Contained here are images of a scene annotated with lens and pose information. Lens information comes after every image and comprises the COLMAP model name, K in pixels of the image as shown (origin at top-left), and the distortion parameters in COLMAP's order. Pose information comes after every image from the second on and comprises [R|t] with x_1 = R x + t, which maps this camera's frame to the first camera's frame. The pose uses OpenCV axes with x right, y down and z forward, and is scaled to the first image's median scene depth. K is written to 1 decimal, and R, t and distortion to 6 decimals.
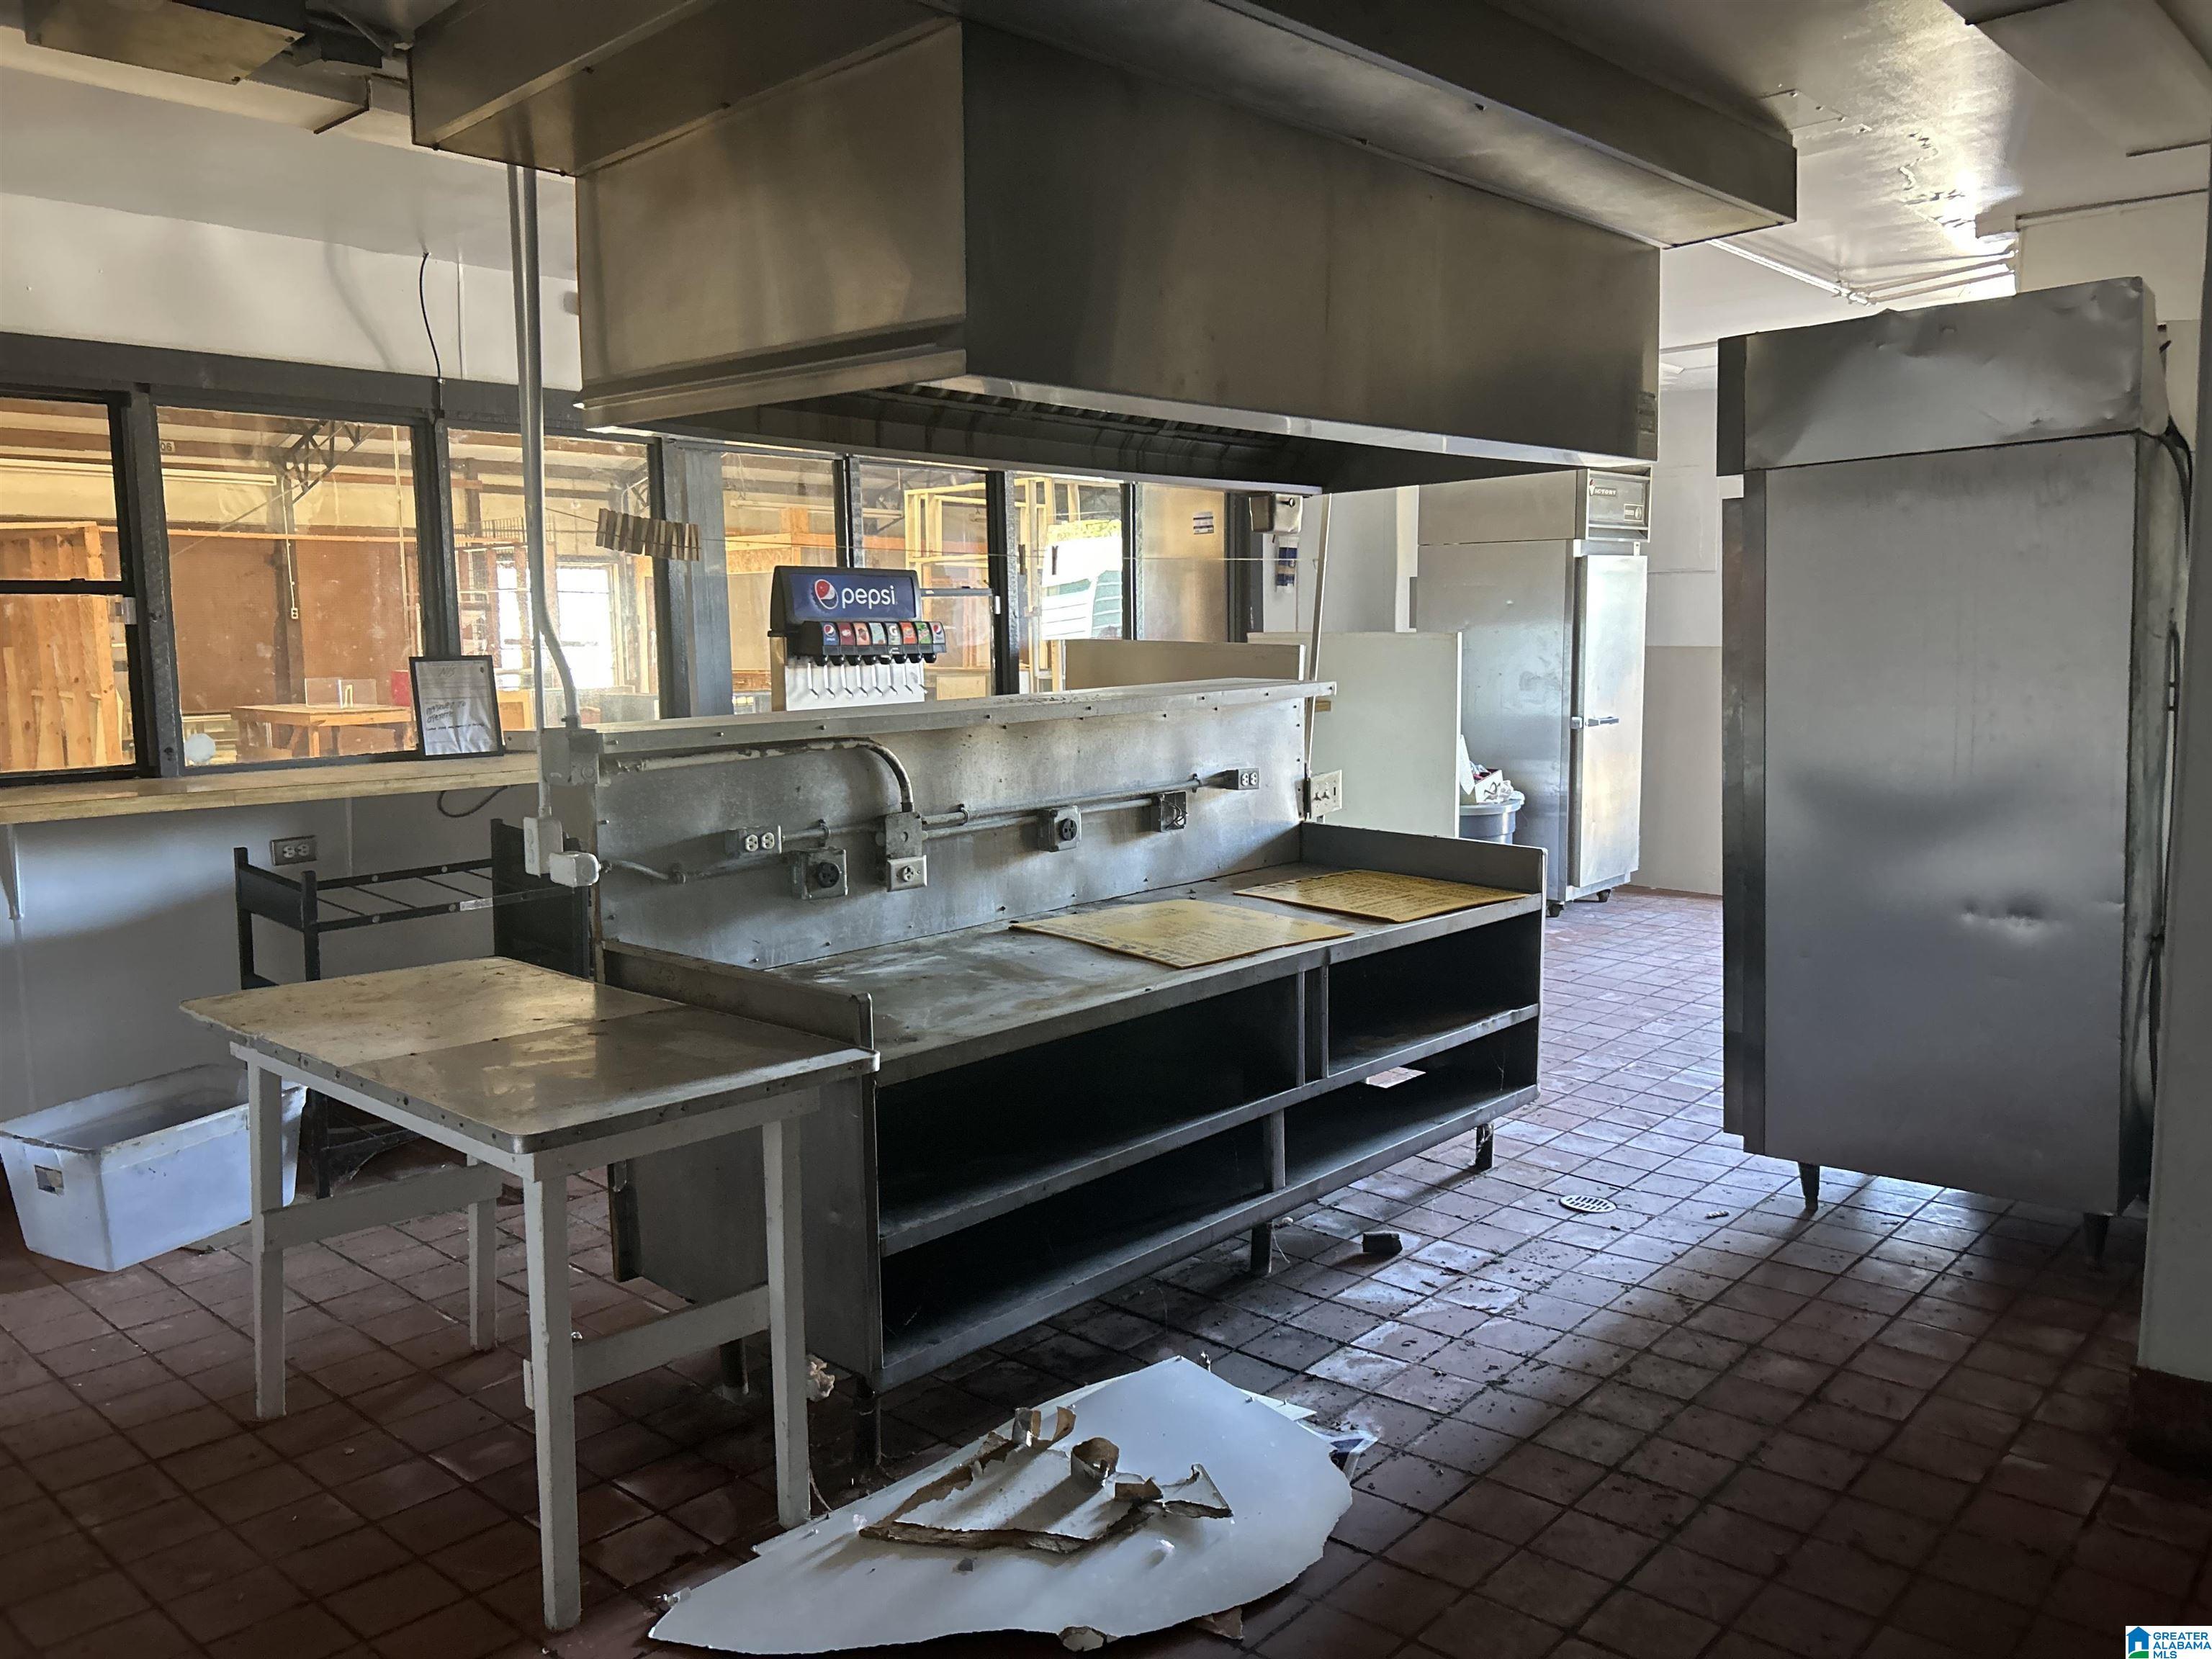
lens RADIAL K [[1655.3, 0, 1100.4], [0, 1655.3, 831.2], [0, 0, 1]] dist [0.069524, -0.099159]
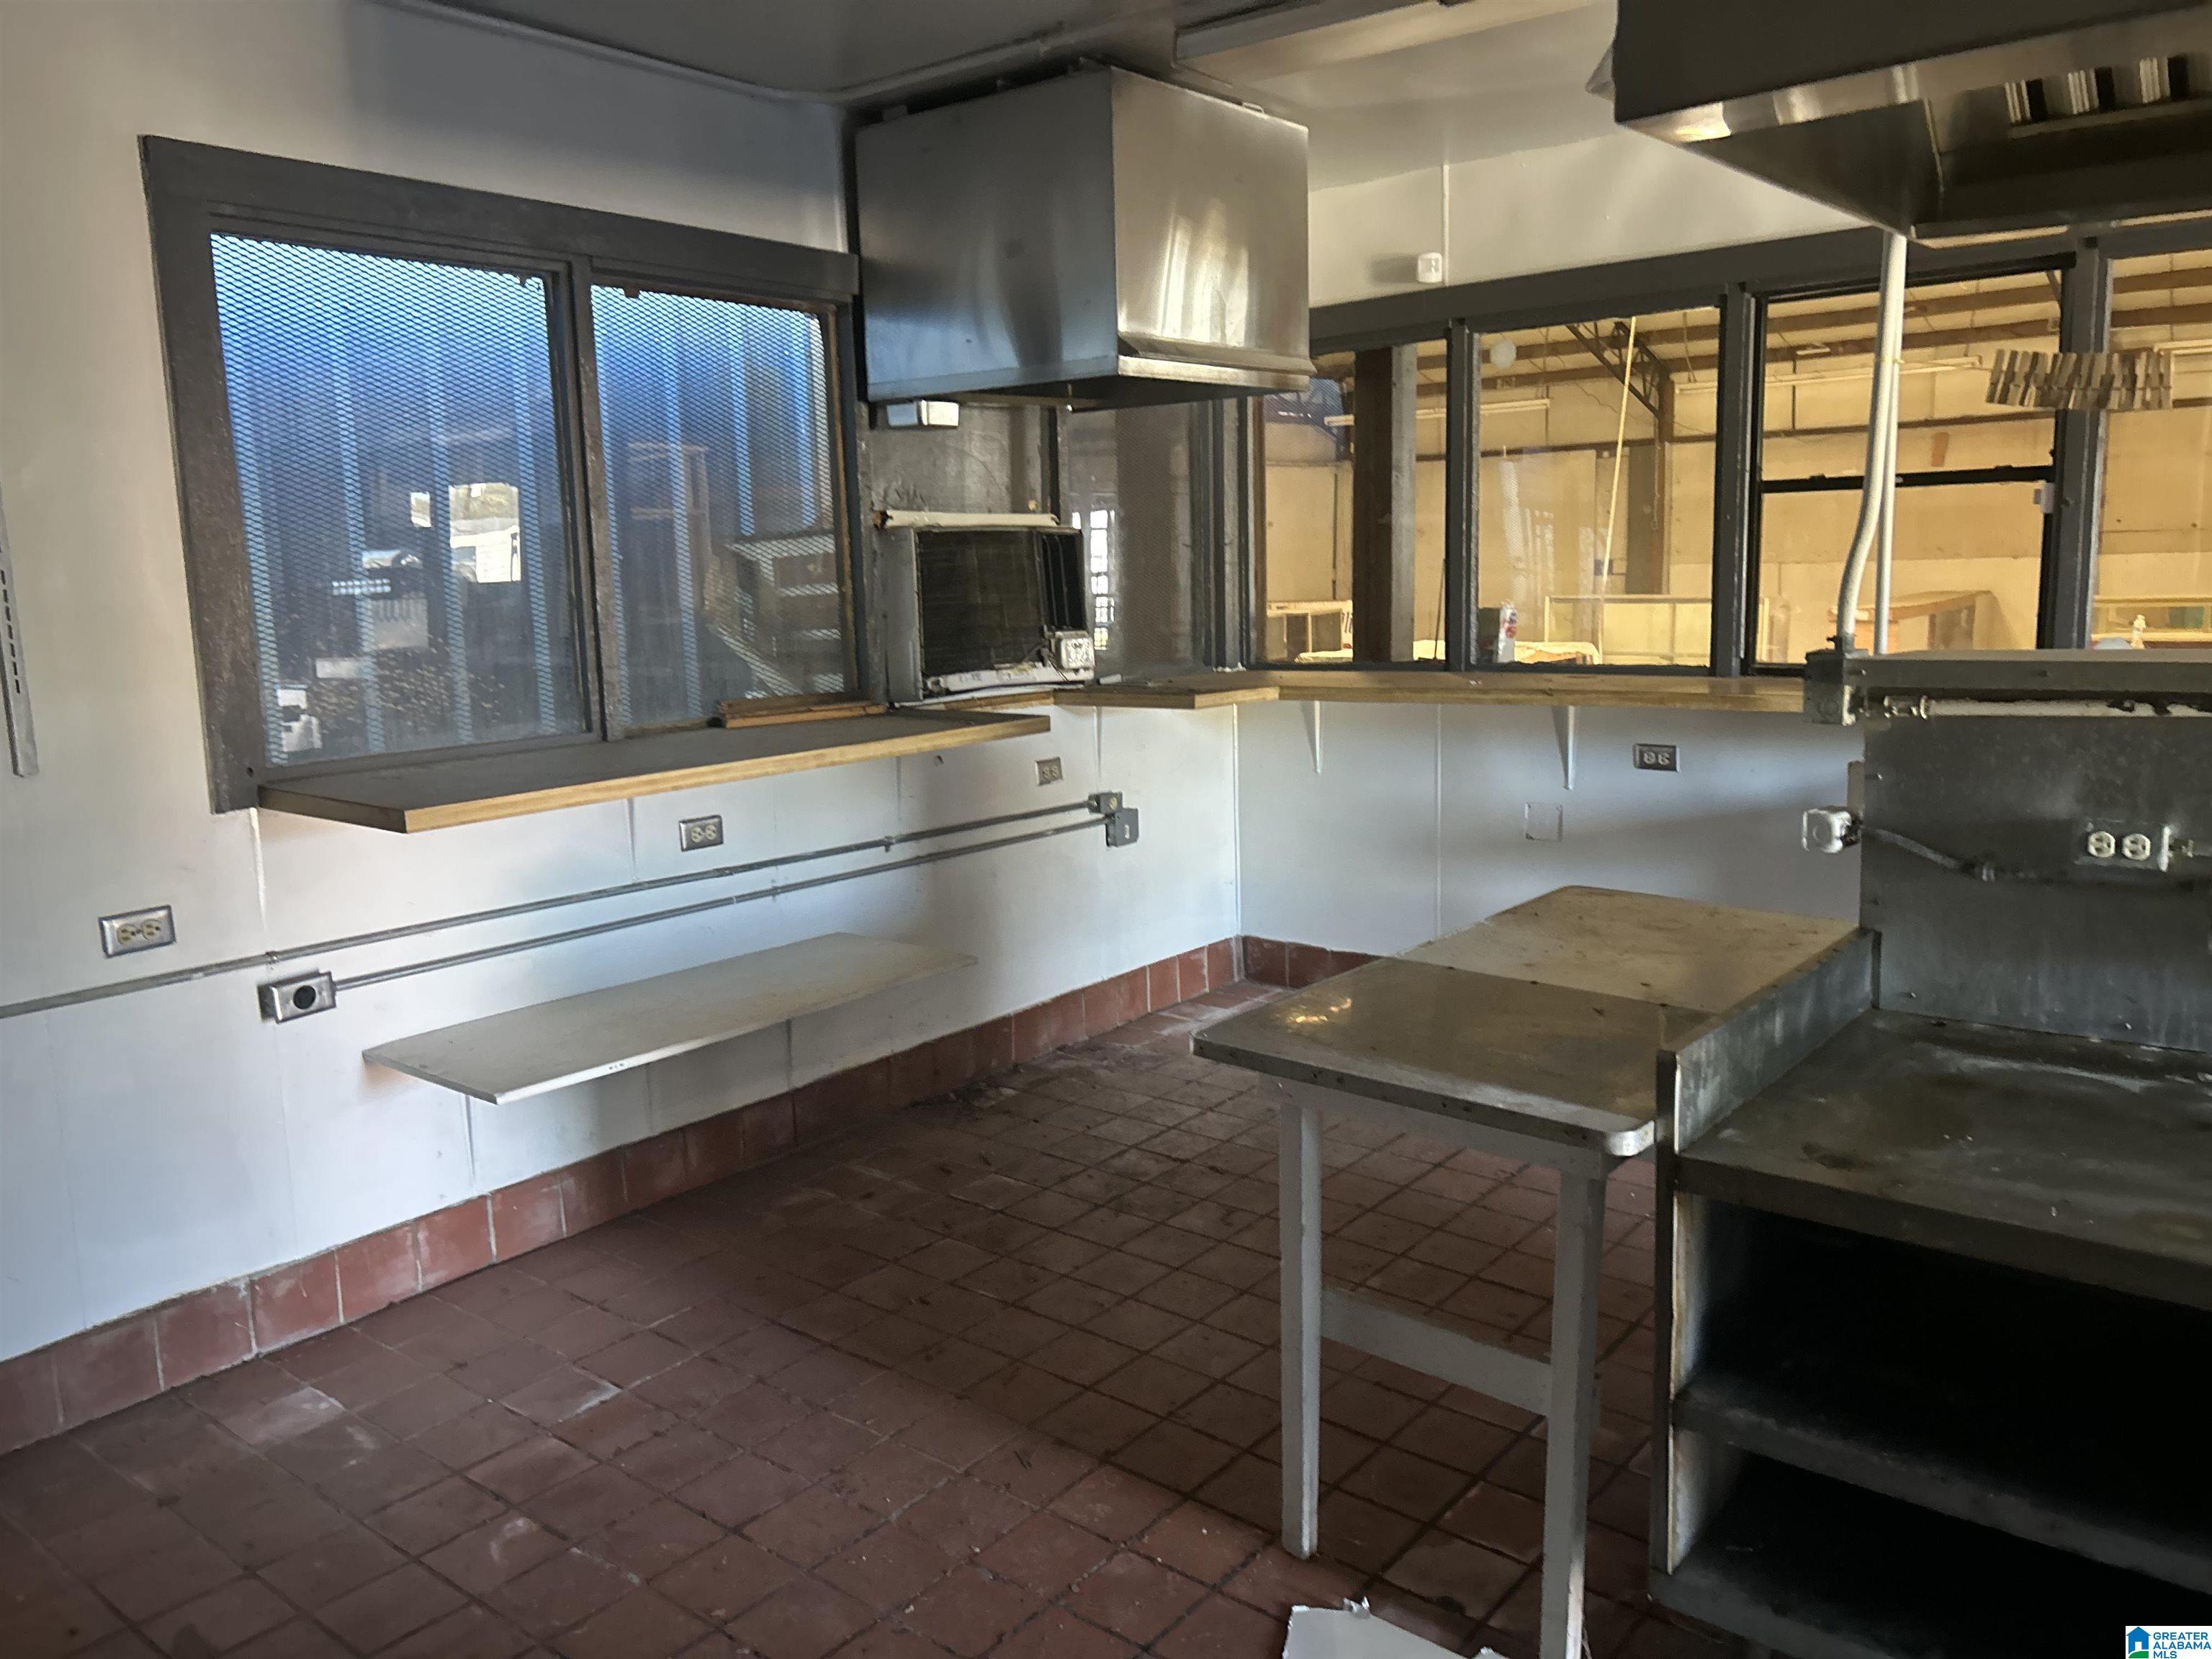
lens RADIAL K [[1678.1, 0, 1106.2], [0, 1678.1, 803.1], [0, 0, 1]] dist [0.042454, -0.000253]
pose [[0.062601, 0.153015, -0.986239, 0.438912], [-0.097050, 0.984427, 0.146574, -0.071336], [0.993309, 0.086539, 0.076476, 0.577856]]
